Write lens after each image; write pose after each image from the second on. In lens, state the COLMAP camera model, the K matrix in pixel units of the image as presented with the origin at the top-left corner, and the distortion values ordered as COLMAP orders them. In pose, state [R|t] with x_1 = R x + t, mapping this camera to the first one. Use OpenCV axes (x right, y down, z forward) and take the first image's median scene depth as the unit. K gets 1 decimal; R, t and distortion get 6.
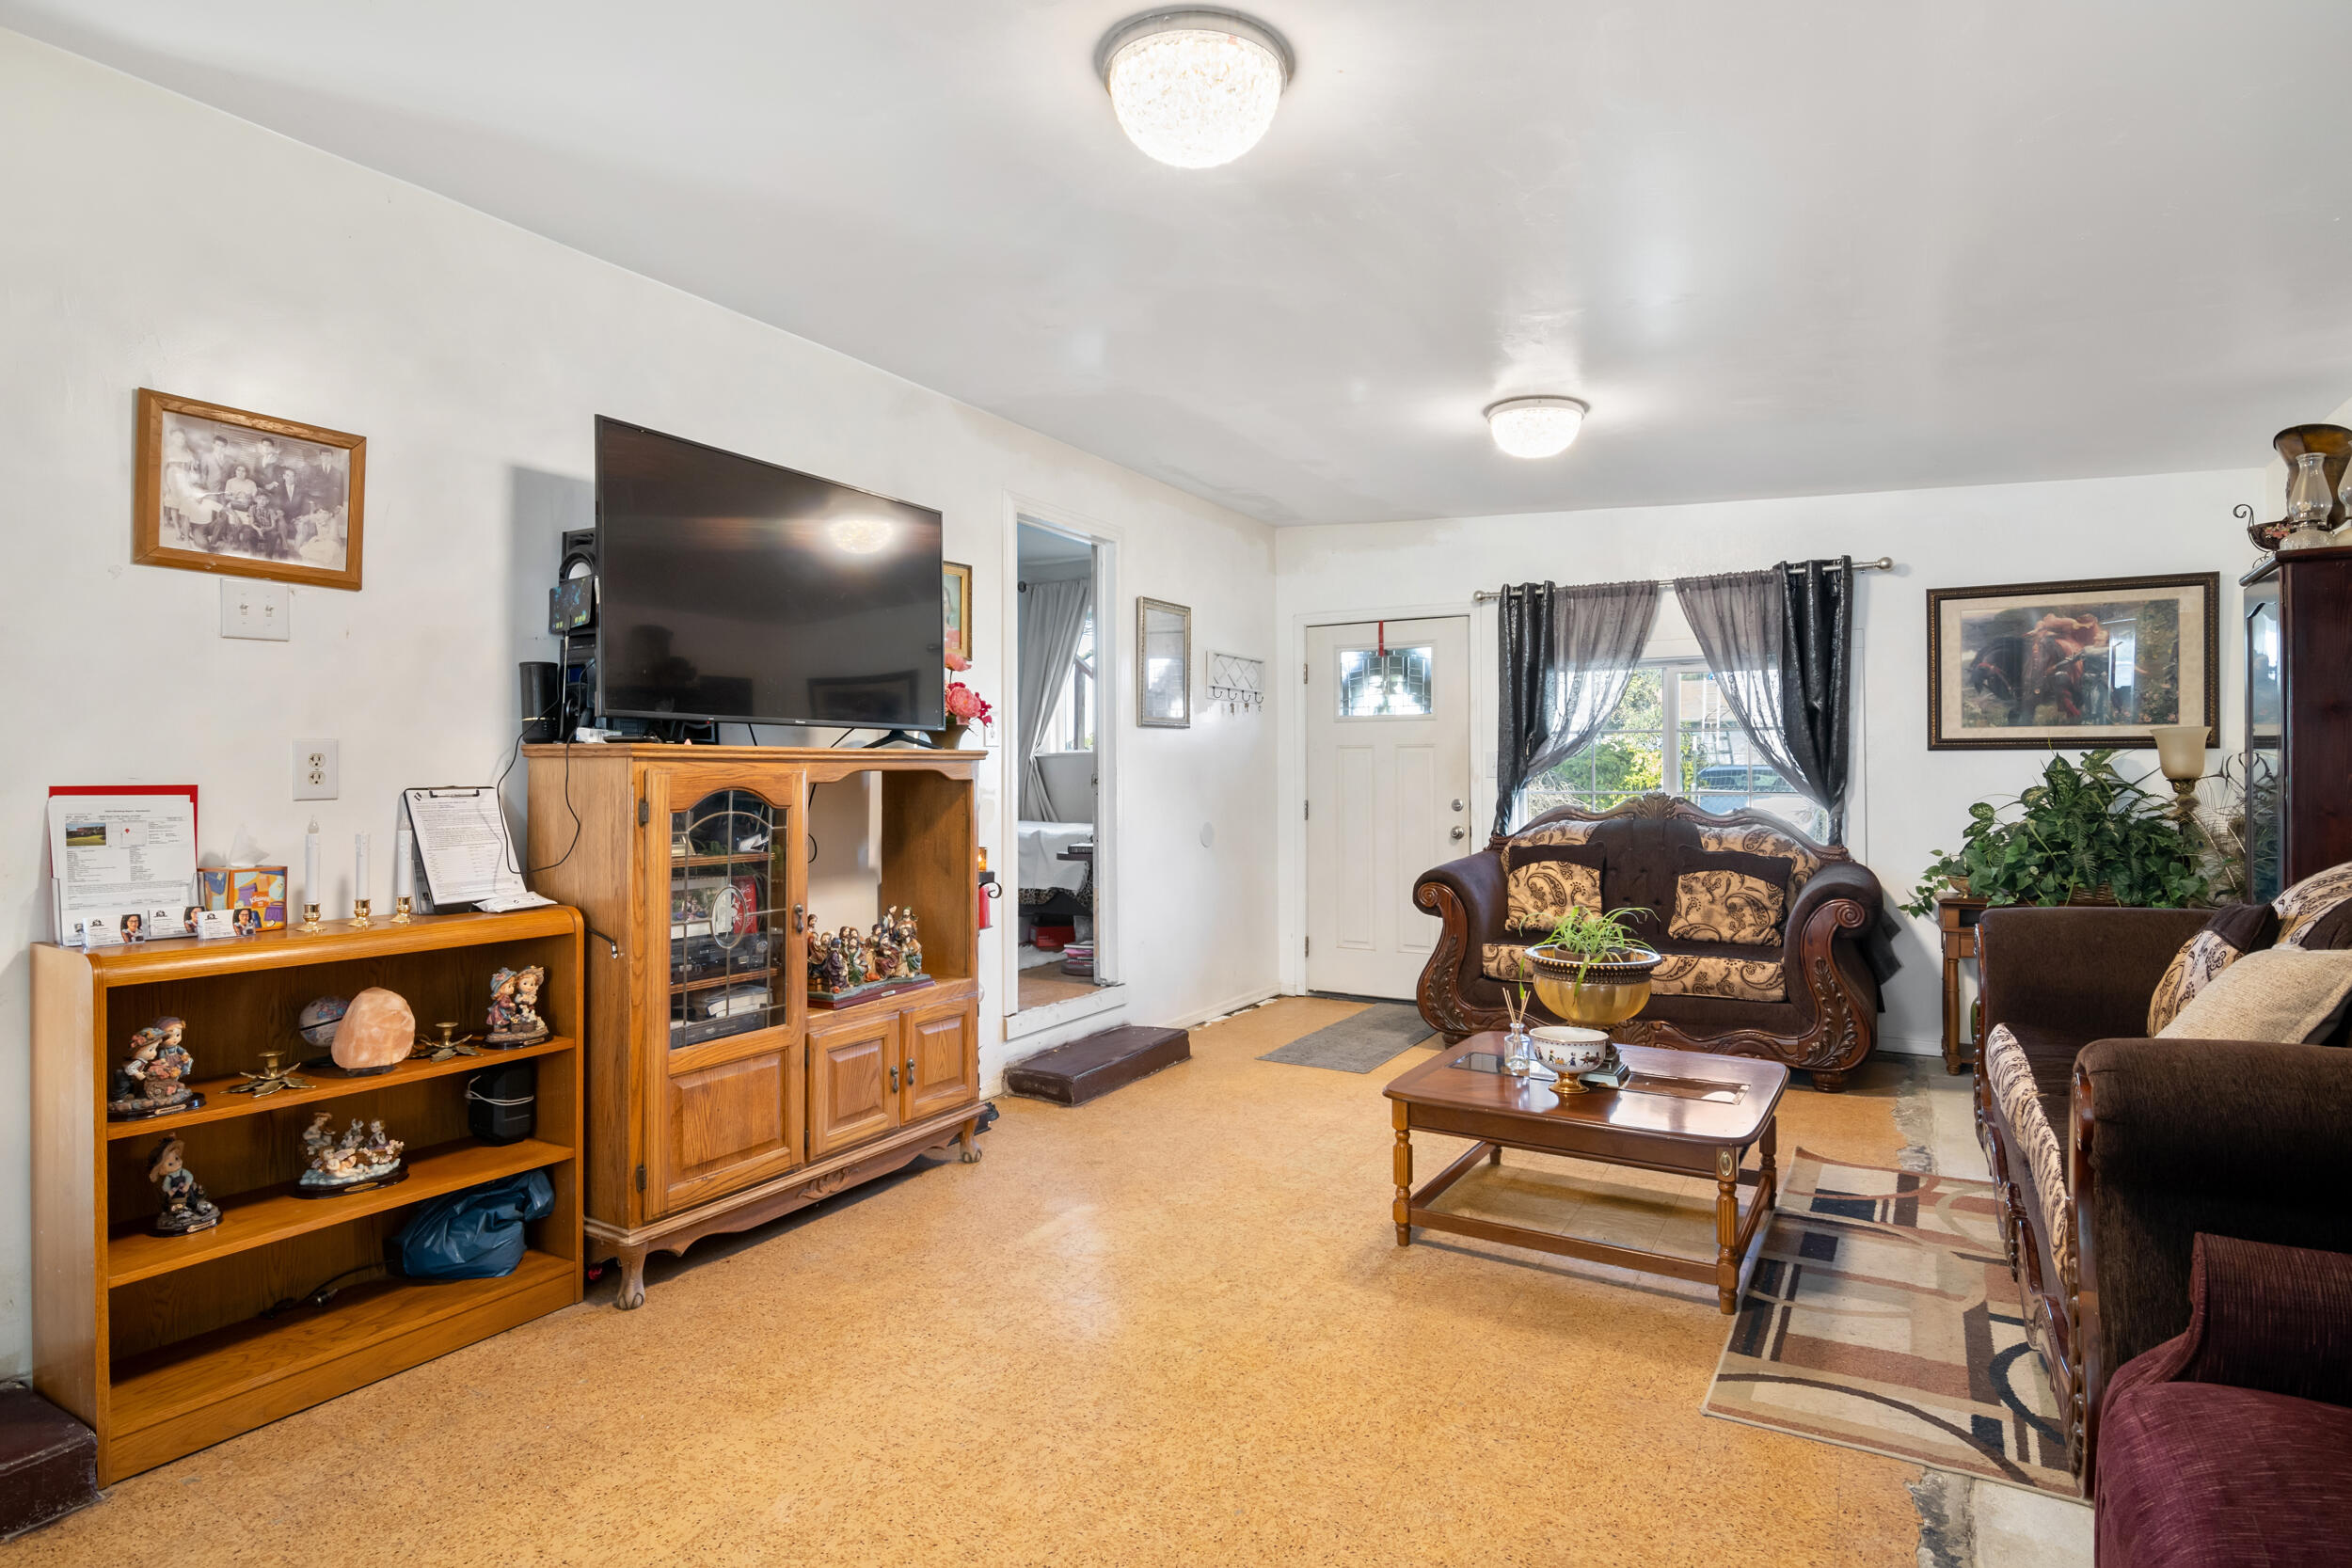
lens RADIAL K [[1215.7, 0, 1195.5], [0, 1215.7, 768.7], [0, 0, 1]] dist [-0.020937, -0.000468]
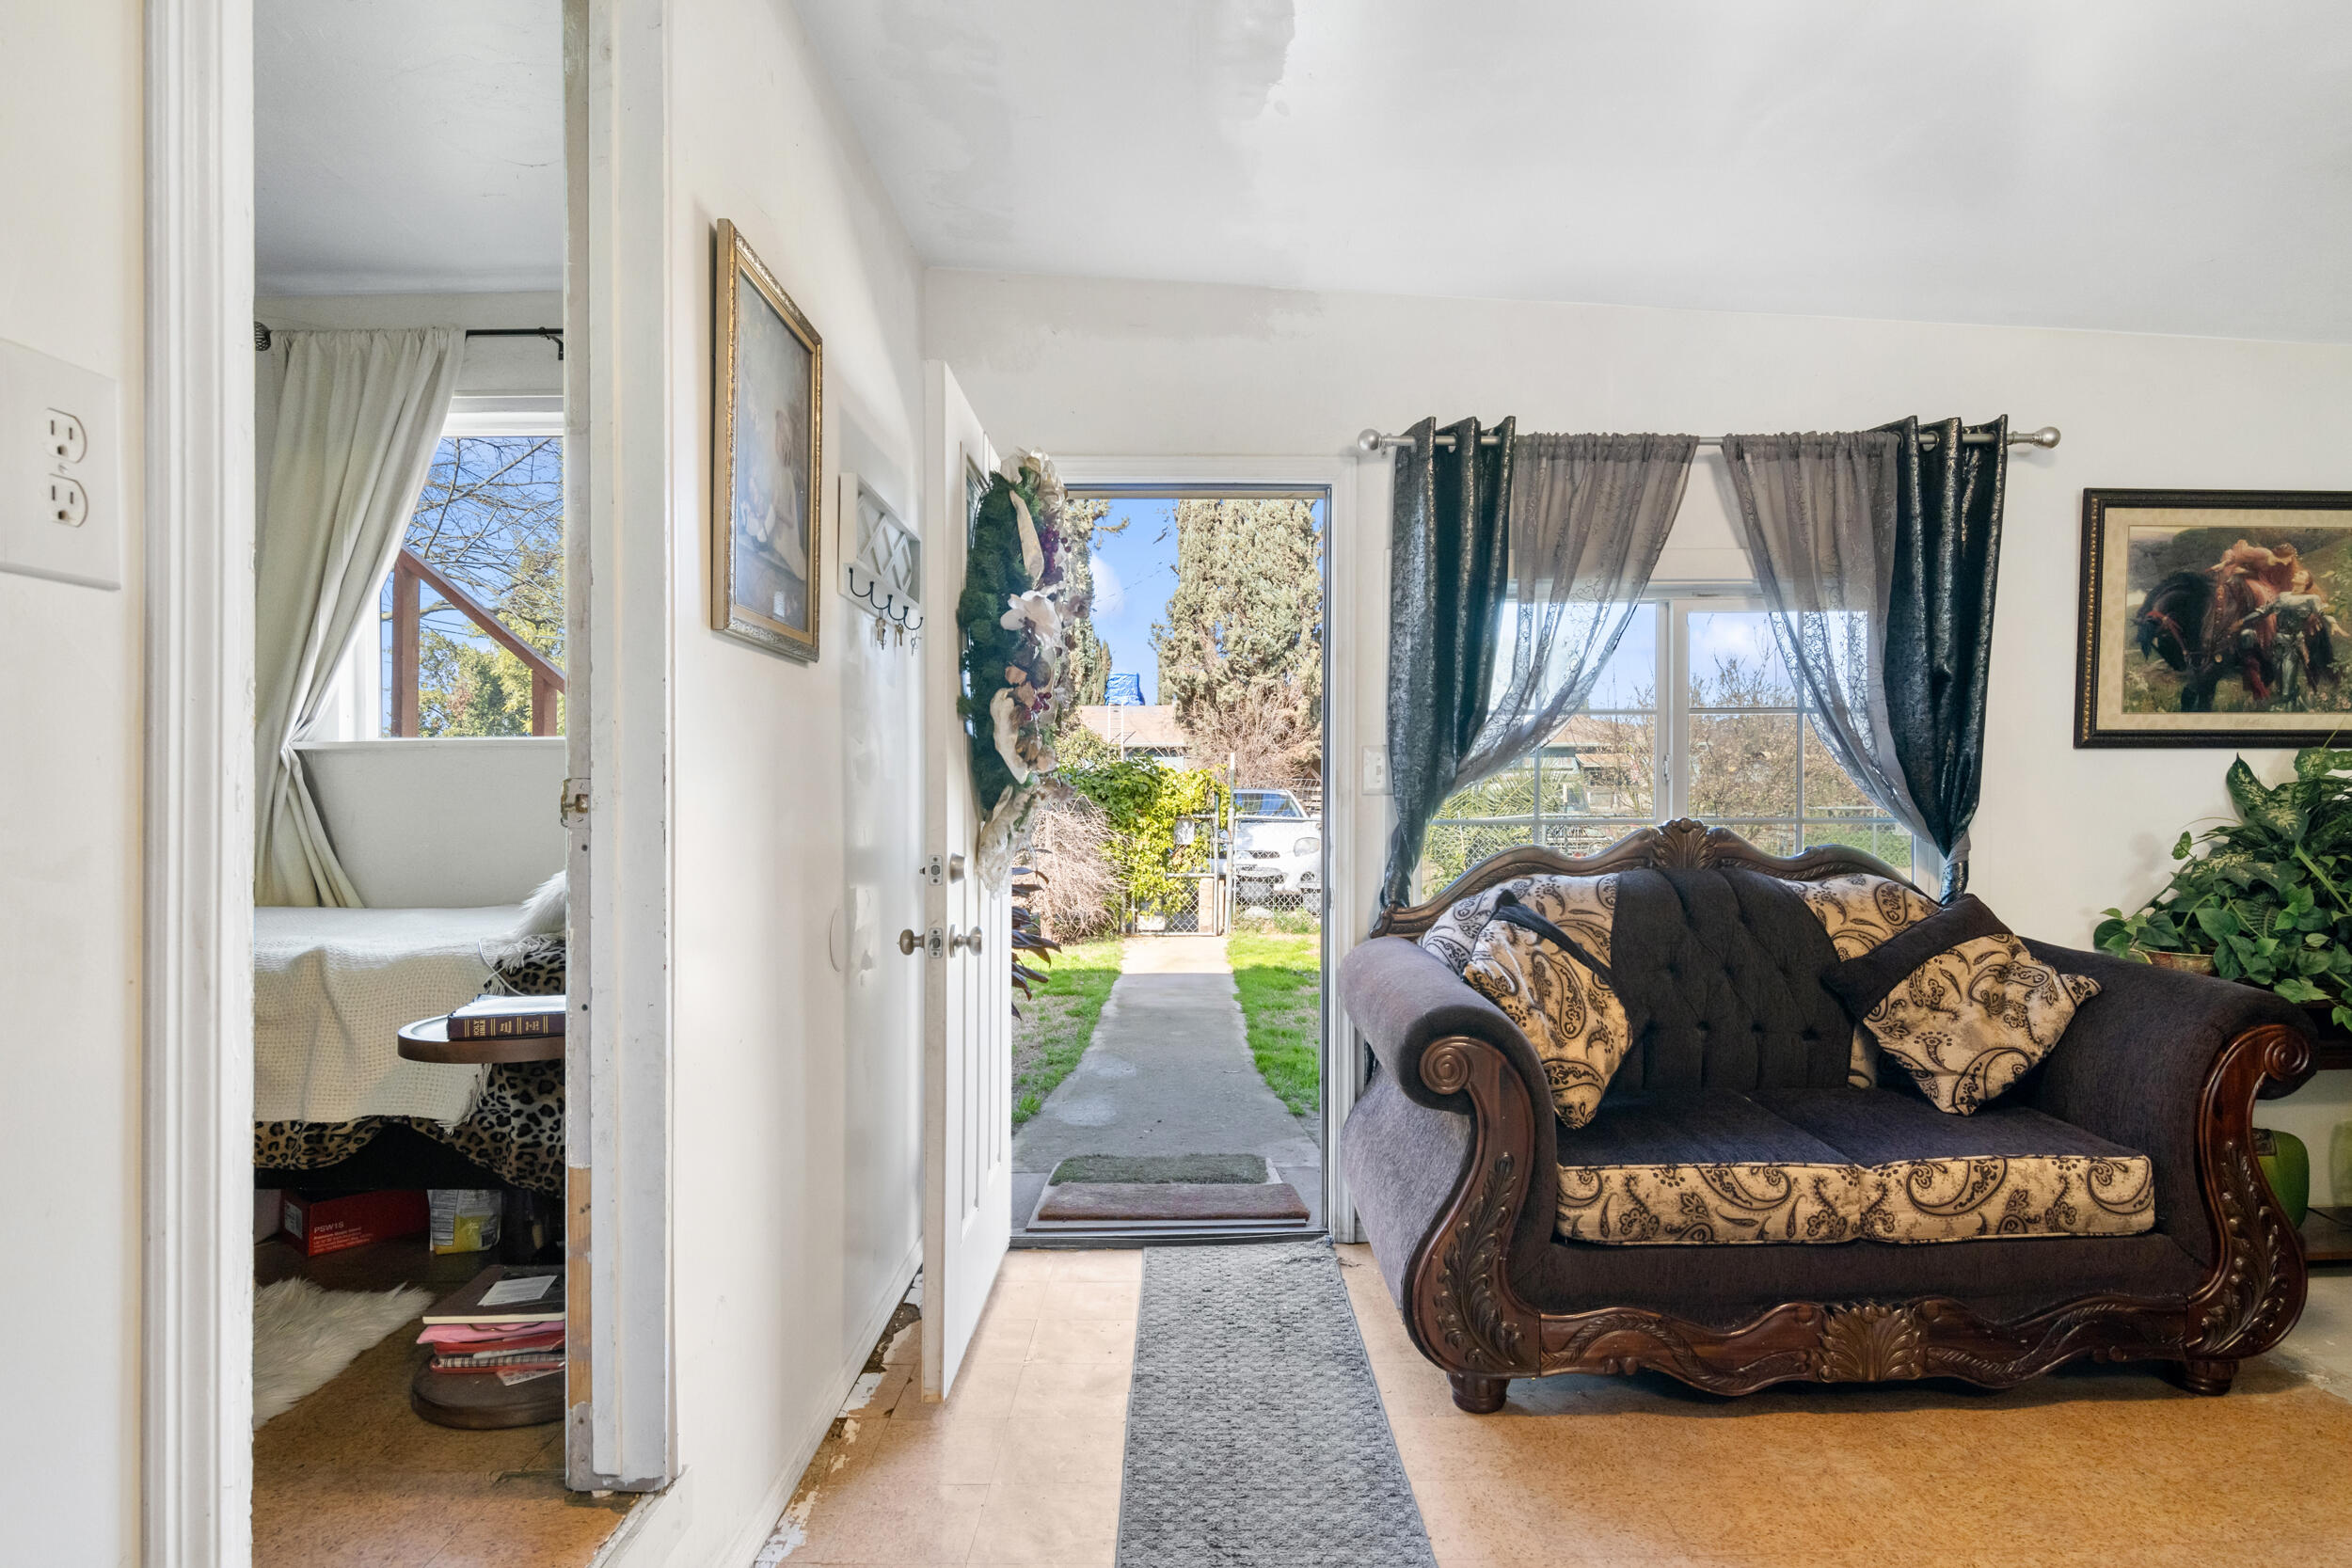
lens RADIAL K [[1215.7, 0, 1190.5], [0, 1215.7, 796.9], [0, 0, 1]] dist [-0.020937, -0.000468]
pose [[0.867362, -0.001165, 0.497676, -0.099700], [0.001395, 0.999999, -0.000090, 0.009203], [-0.497676, 0.000772, 0.867363, 0.687025]]
